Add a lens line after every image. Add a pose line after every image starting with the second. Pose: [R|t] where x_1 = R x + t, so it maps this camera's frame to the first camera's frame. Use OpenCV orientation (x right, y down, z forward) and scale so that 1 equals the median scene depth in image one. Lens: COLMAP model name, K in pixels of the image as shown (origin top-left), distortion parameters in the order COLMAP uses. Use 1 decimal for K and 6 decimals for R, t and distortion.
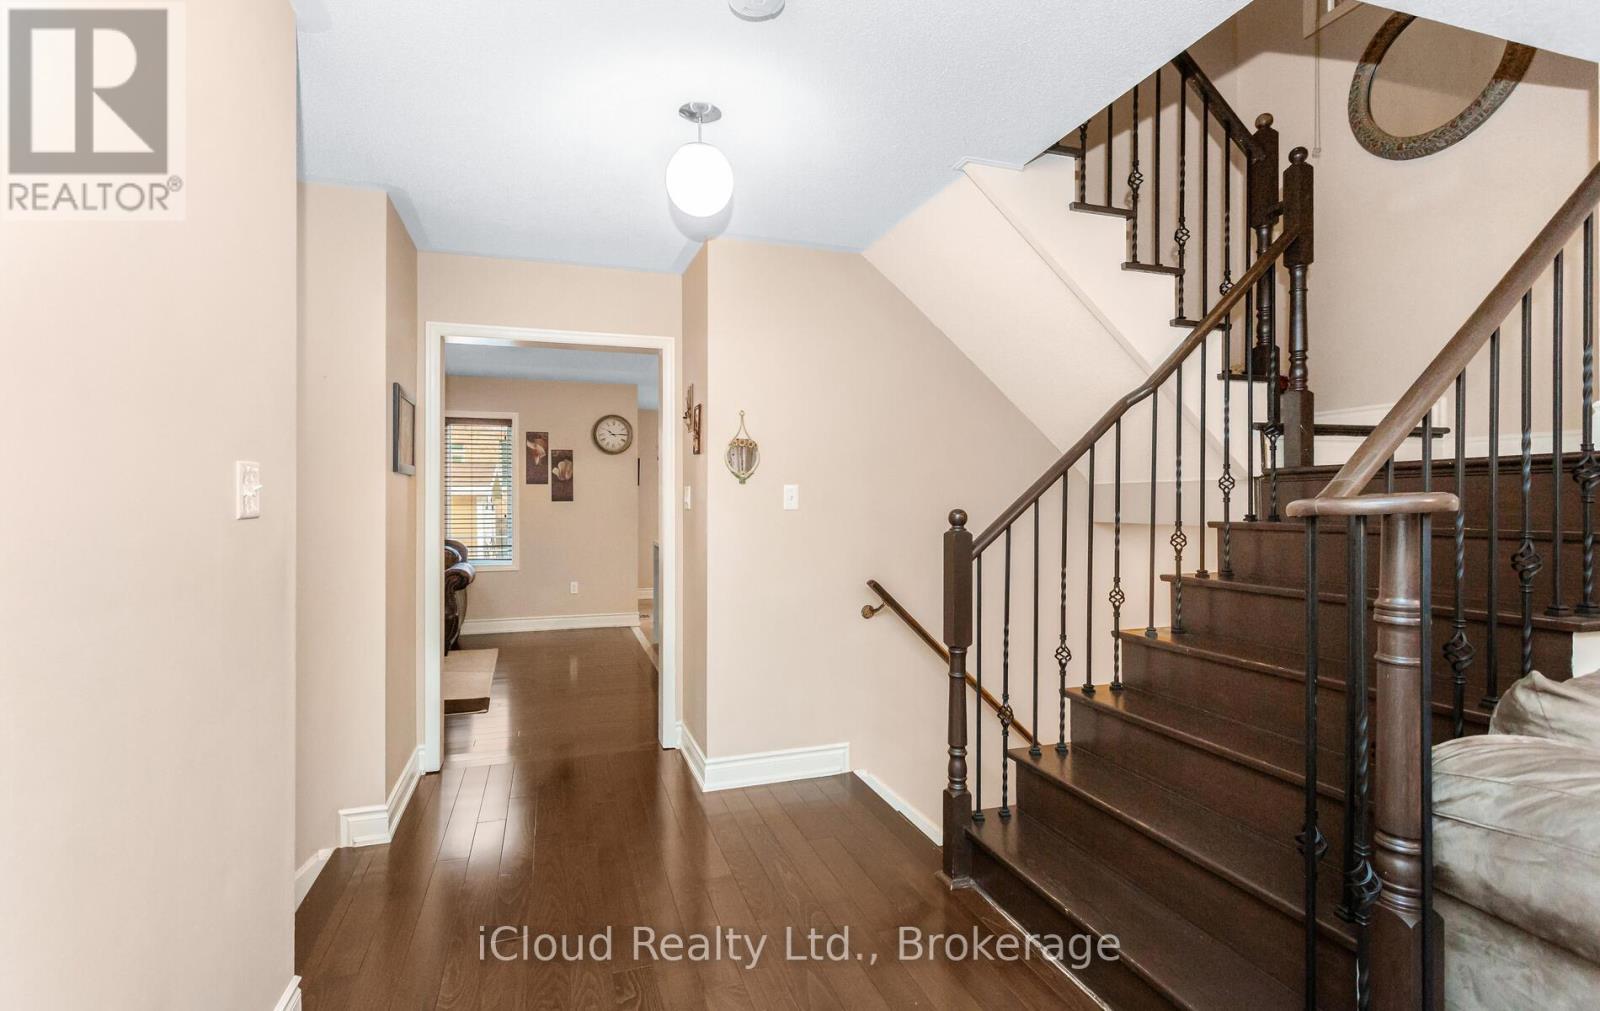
lens RADIAL K [[760.8, 0, 796.1], [0, 760.8, 495.2], [0, 0, 1]] dist [-0.010377, 0.000285]
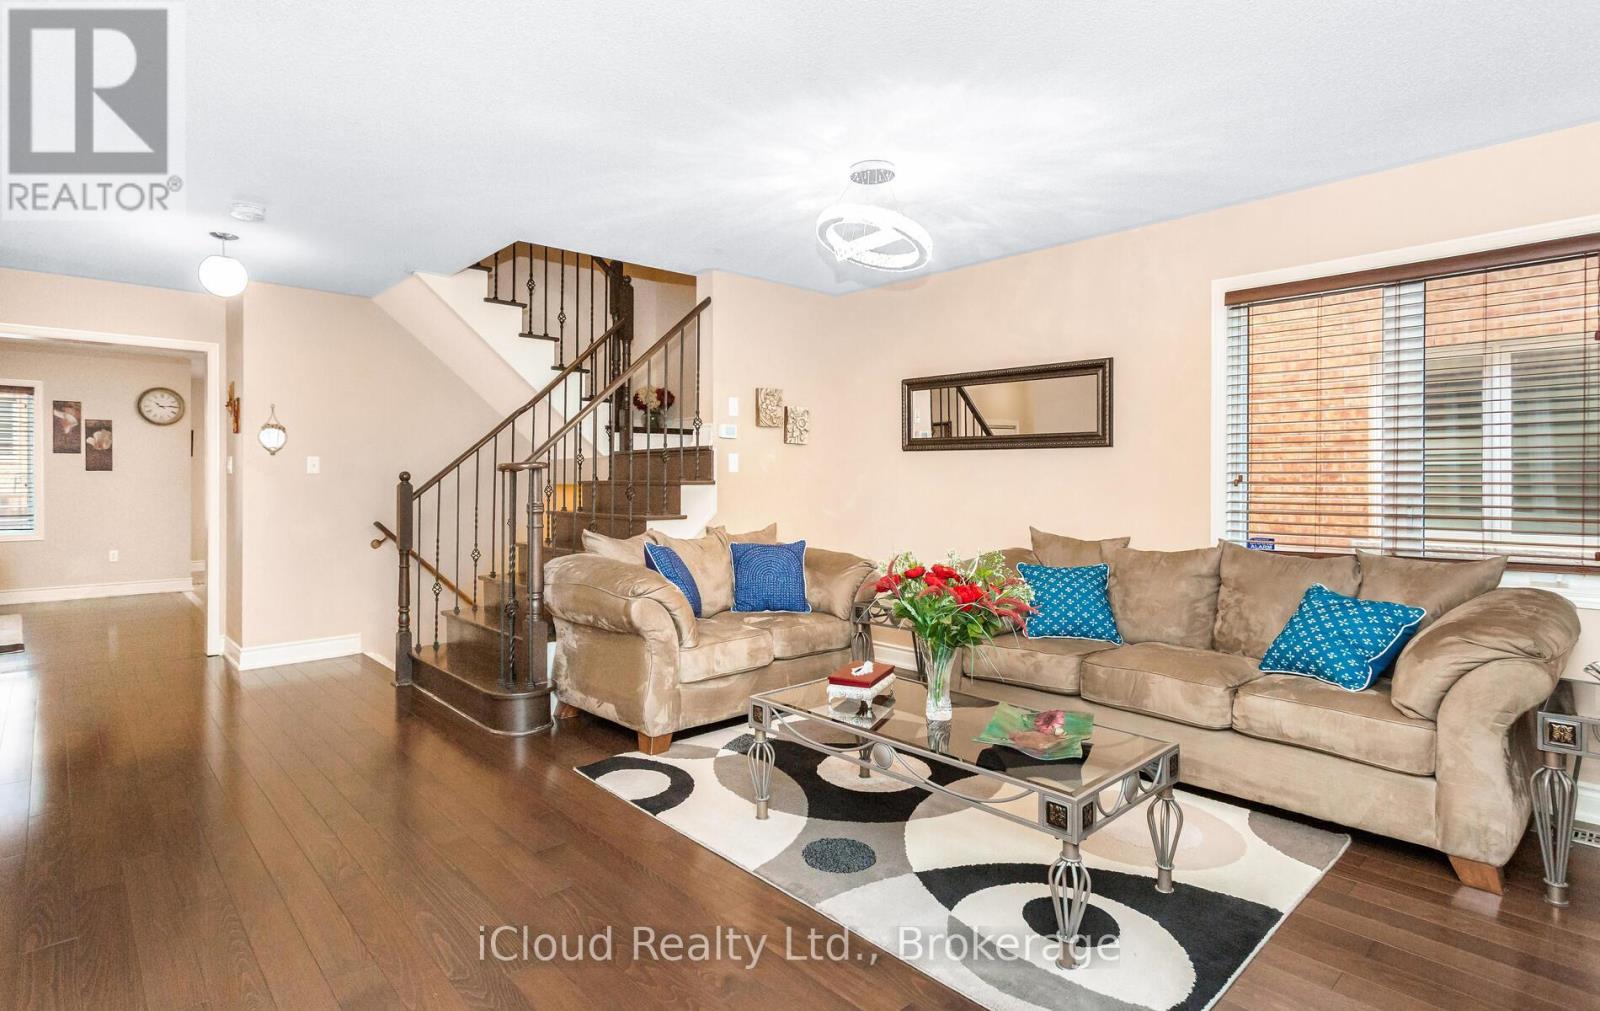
lens RADIAL K [[798.0, 0, 797.3], [0, 798.0, 476.6], [0, 0, 1]] dist [-0.001002, -0.000002]
pose [[0.906189, 0.003149, 0.422861, 0.165079], [-0.005610, 0.999974, 0.004577, 0.010799], [-0.422835, -0.006520, 0.906183, -0.682004]]
